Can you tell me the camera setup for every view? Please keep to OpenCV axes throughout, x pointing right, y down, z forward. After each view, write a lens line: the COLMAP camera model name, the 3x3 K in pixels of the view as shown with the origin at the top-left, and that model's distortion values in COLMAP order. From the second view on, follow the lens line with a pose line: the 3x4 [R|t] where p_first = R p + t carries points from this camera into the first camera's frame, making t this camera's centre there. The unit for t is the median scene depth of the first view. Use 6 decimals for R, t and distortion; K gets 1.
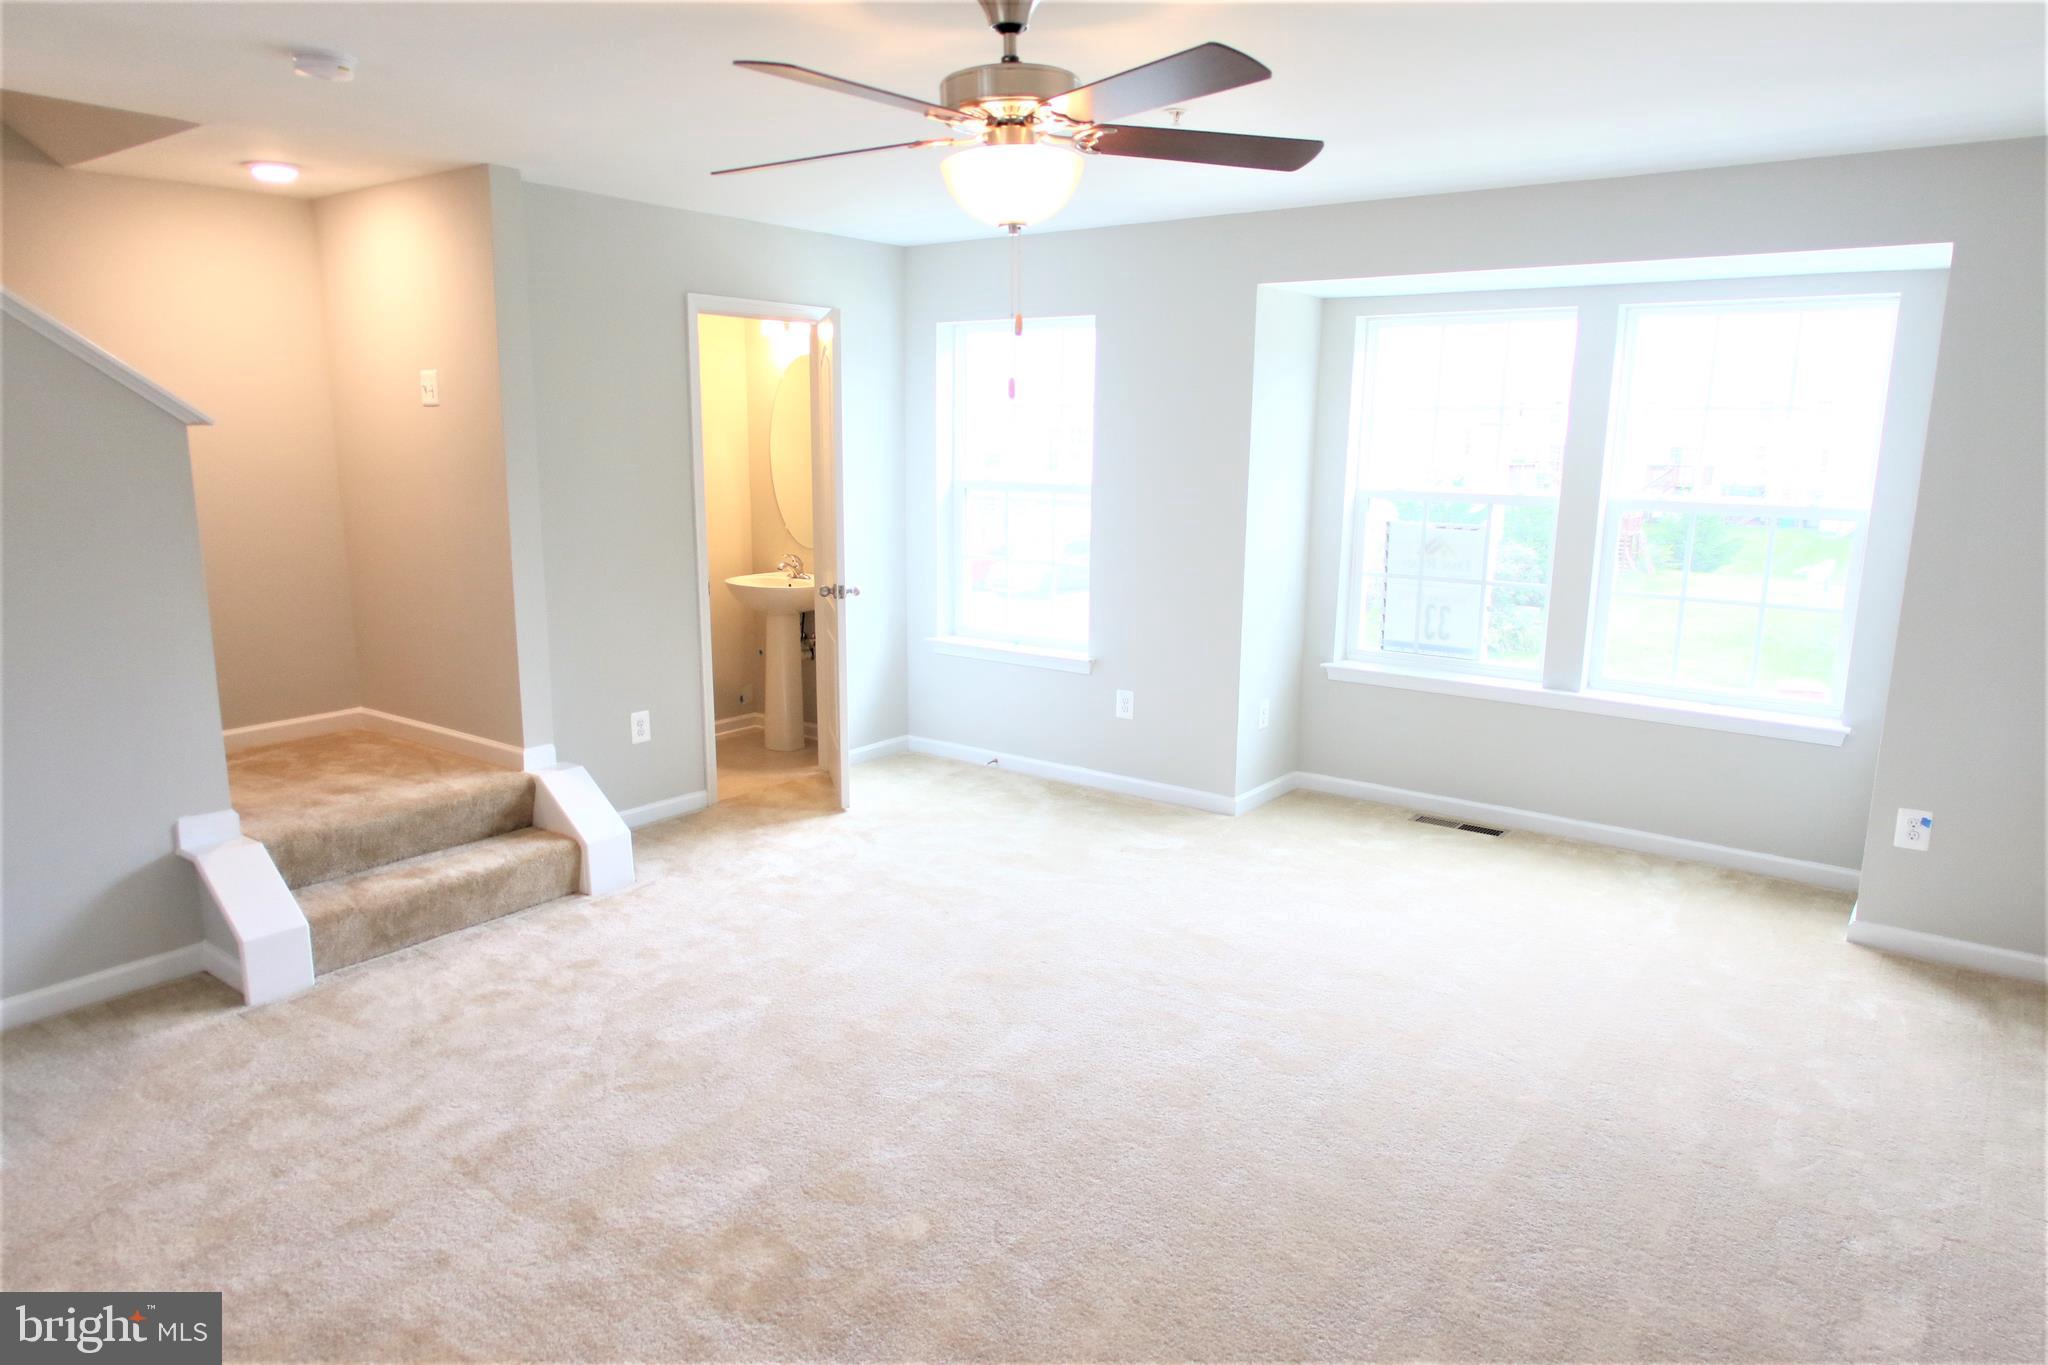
lens RADIAL K [[1309.9, 0, 1027.4], [0, 1309.9, 675.6], [0, 0, 1]] dist [0.037584, 0.000677]
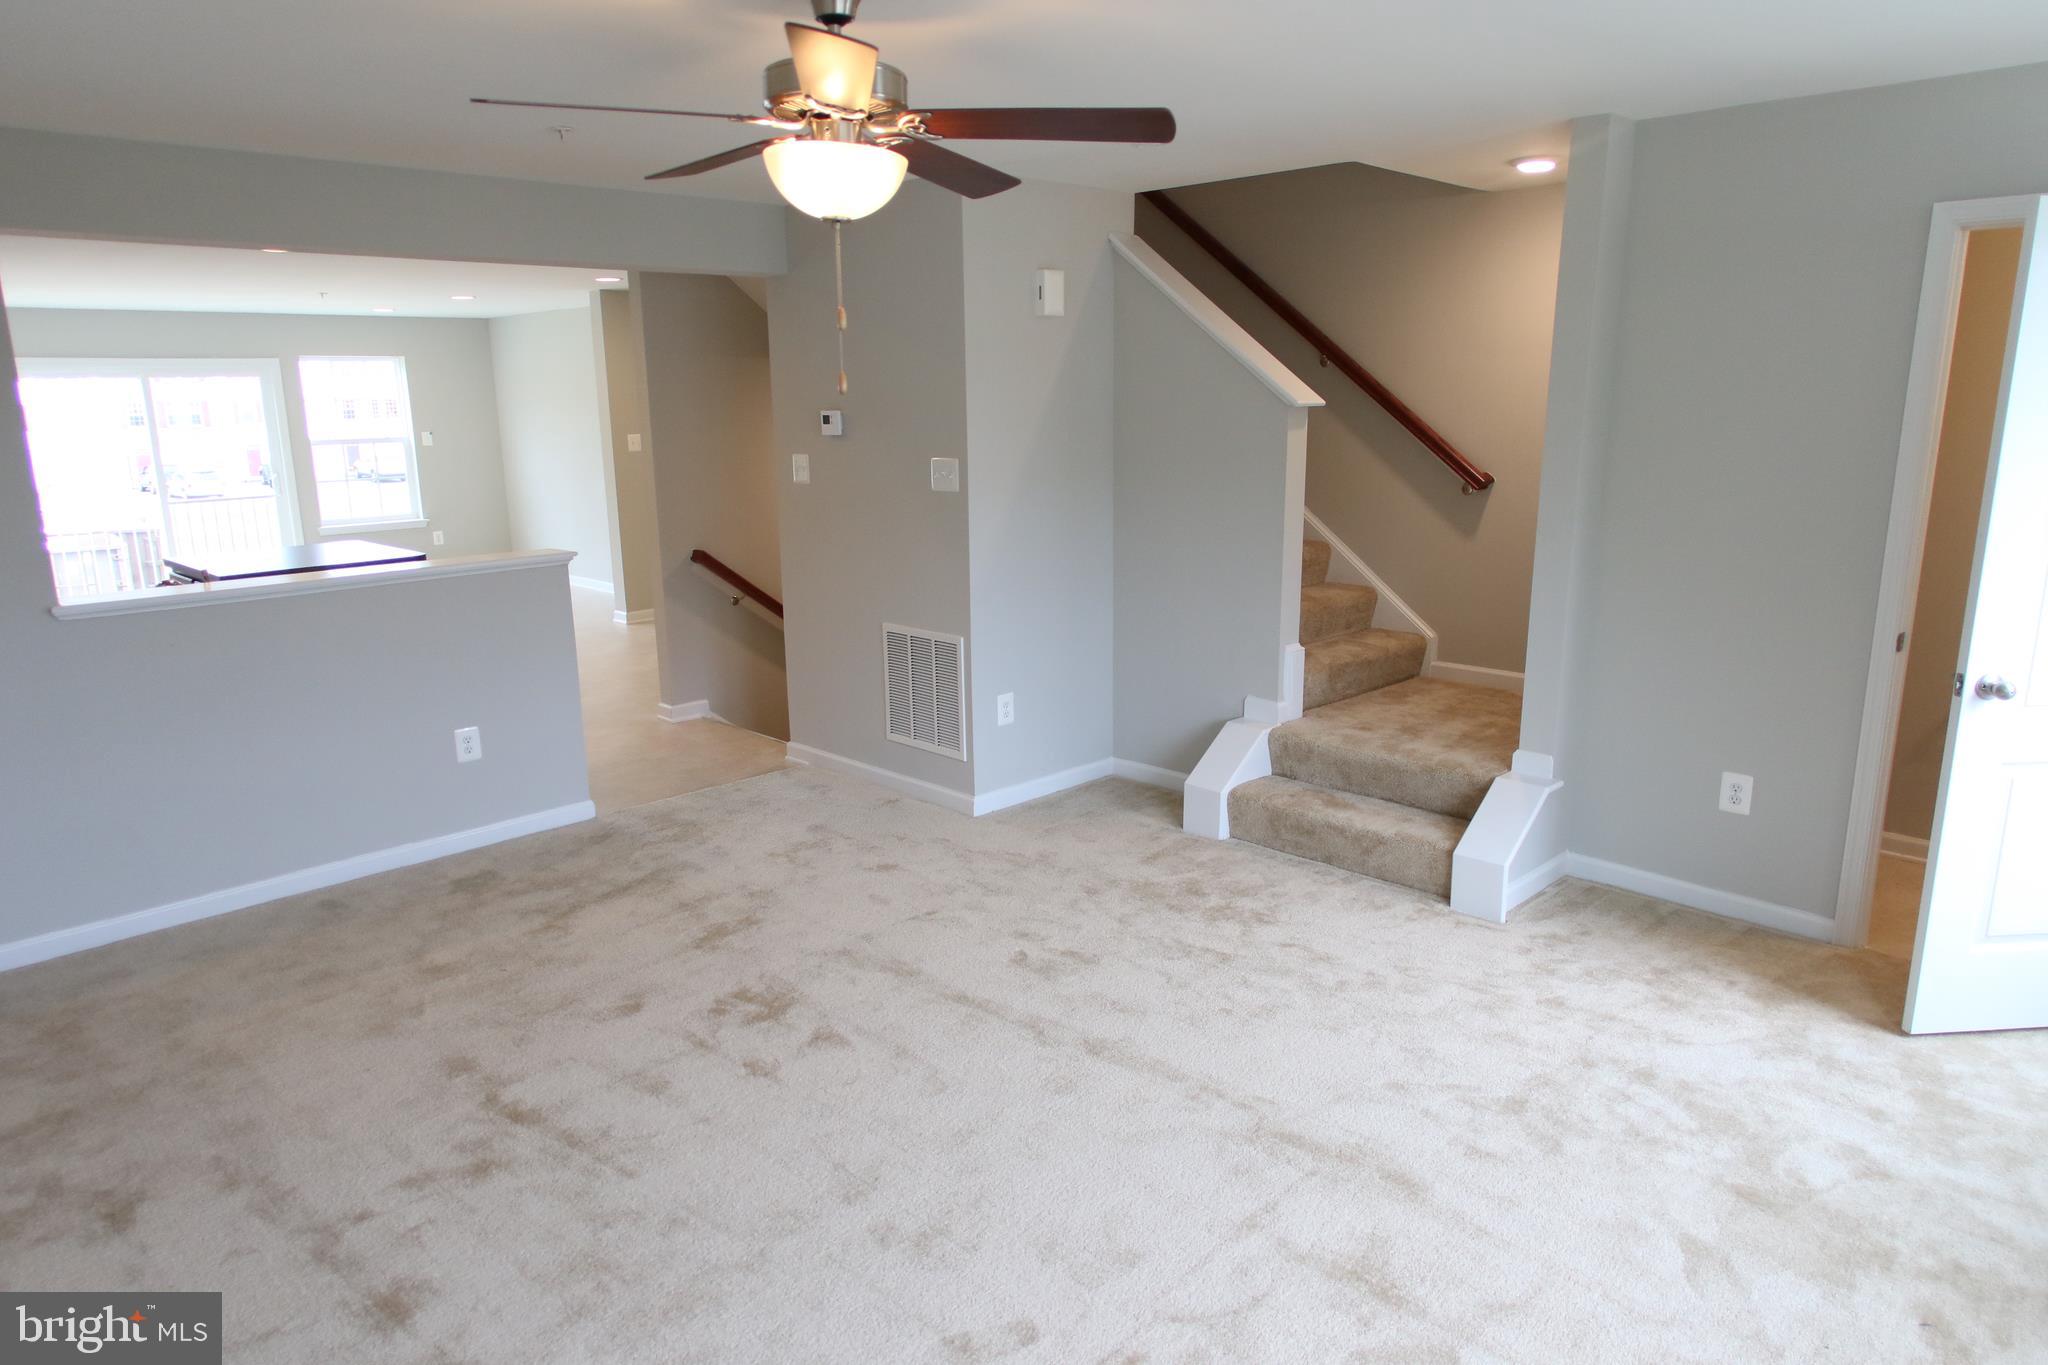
lens RADIAL K [[1309.9, 0, 1020.9], [0, 1309.9, 690.0], [0, 0, 1]] dist [0.037584, 0.000677]
pose [[-0.139066, 0.225139, -0.964351, 0.630396], [-0.175396, 0.952818, 0.247740, -0.173198], [0.974627, 0.203595, -0.093016, 0.813447]]
